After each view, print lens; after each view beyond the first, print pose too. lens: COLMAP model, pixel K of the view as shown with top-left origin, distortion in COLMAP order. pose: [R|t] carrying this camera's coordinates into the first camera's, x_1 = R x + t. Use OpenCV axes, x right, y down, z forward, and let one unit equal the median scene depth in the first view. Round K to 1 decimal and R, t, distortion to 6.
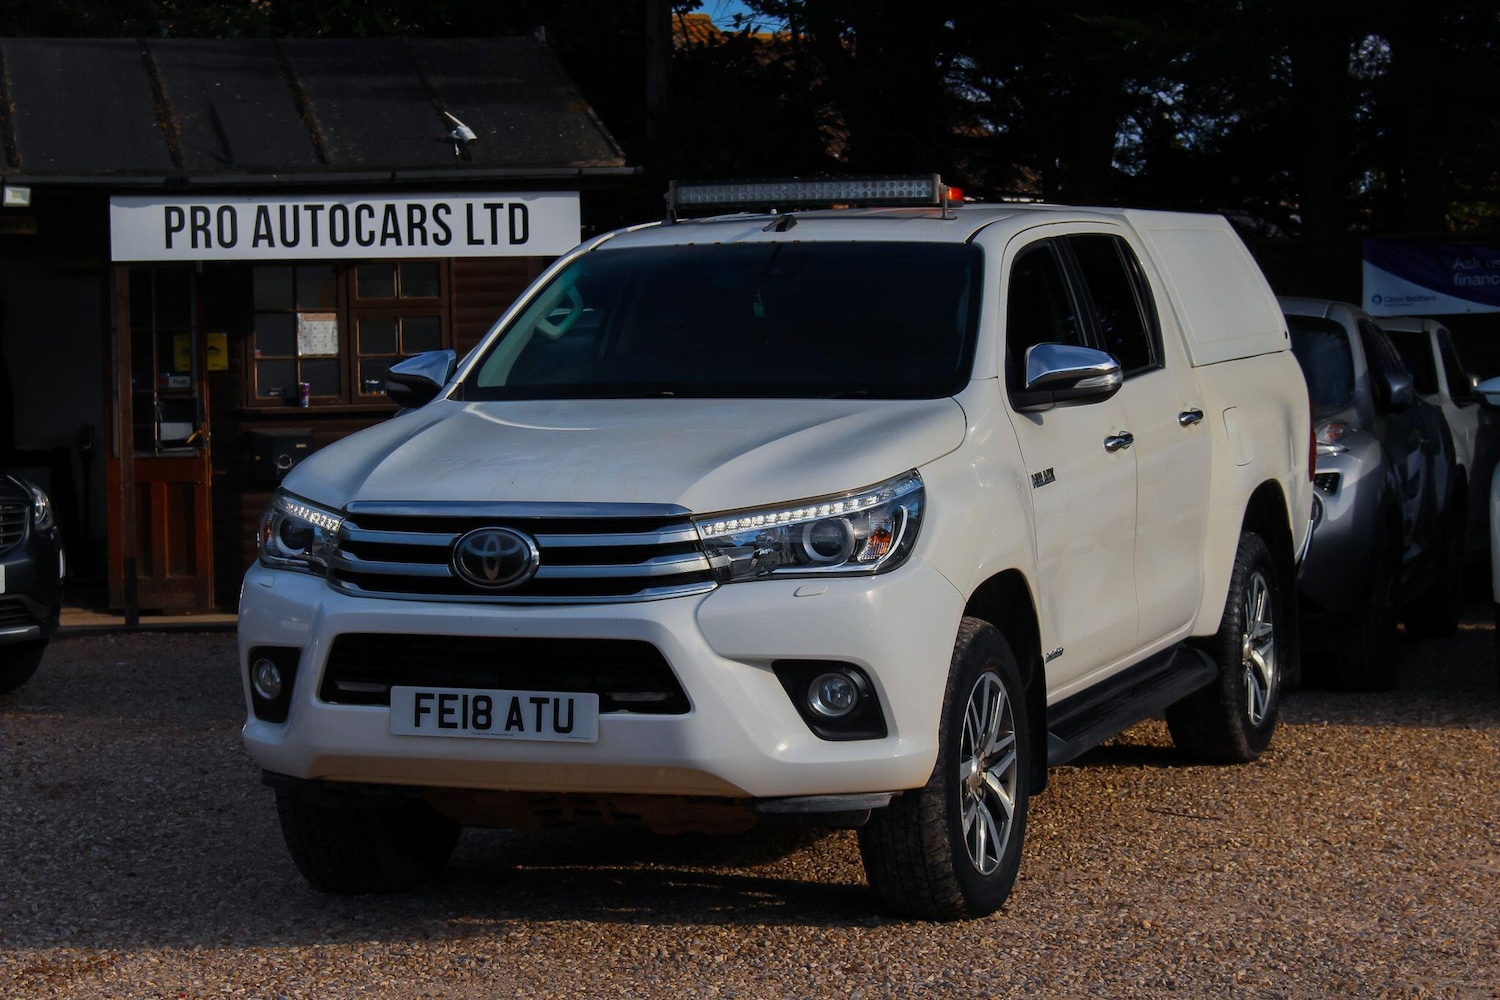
lens RADIAL K [[3567.5, 0, 750.0], [0, 3567.5, 500.0], [0, 0, 1]] dist [0.023641, 0.225146]
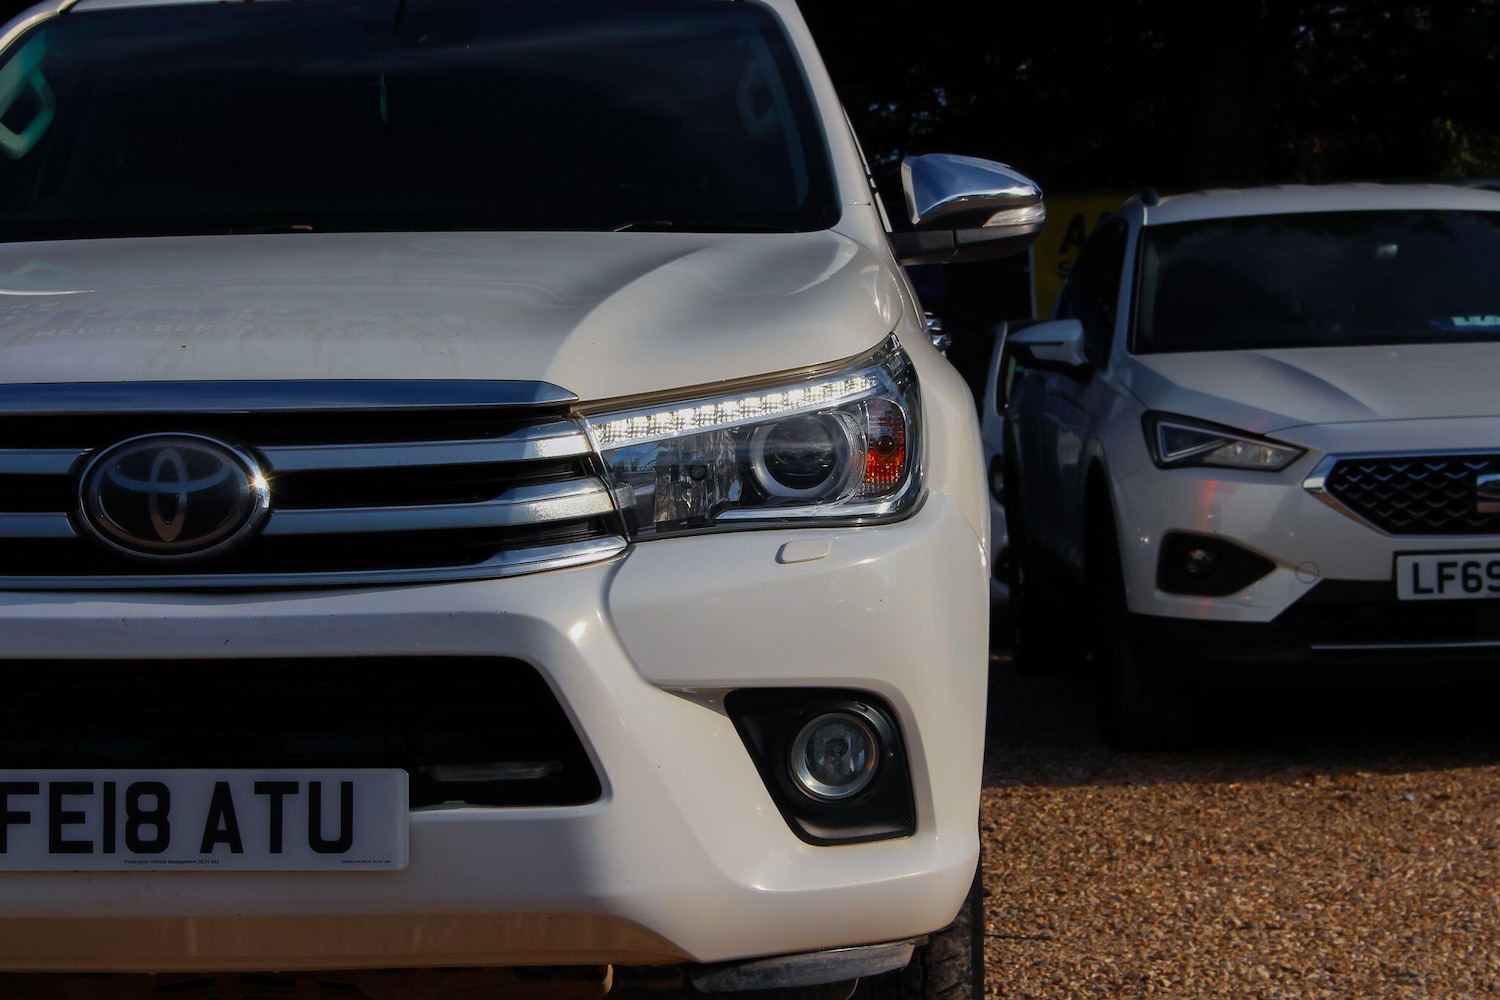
lens RADIAL K [[3569.1, 0, 738.5], [0, 3569.1, 500.5], [0, 0, 1]] dist [0.002846, 0.441329]
pose [[0.952862, -0.012990, 0.303127, -0.143757], [0.019234, 0.999660, -0.017625, 0.026584], [-0.302795, 0.022624, 0.952787, 0.511752]]
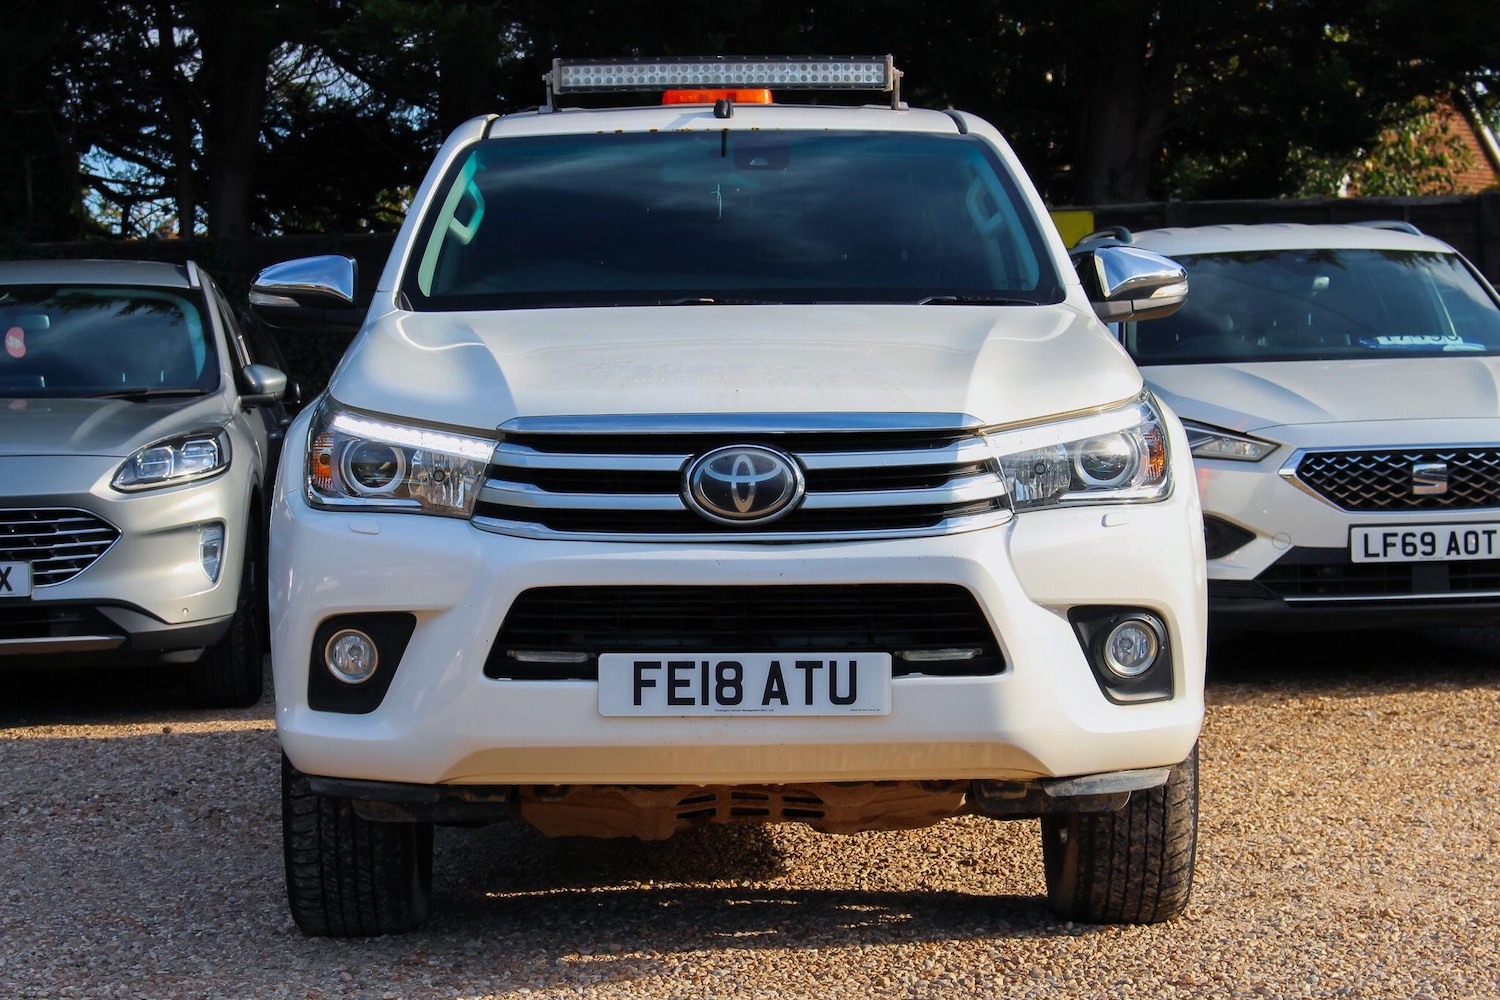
lens RADIAL K [[3569.1, 0, 738.5], [0, 3569.1, 500.5], [0, 0, 1]] dist [0.002846, 0.441329]
pose [[0.933035, -0.013293, 0.359539, -0.350619], [0.018267, 0.999779, -0.010441, 0.027624], [-0.359321, 0.016309, 0.933072, 0.269168]]
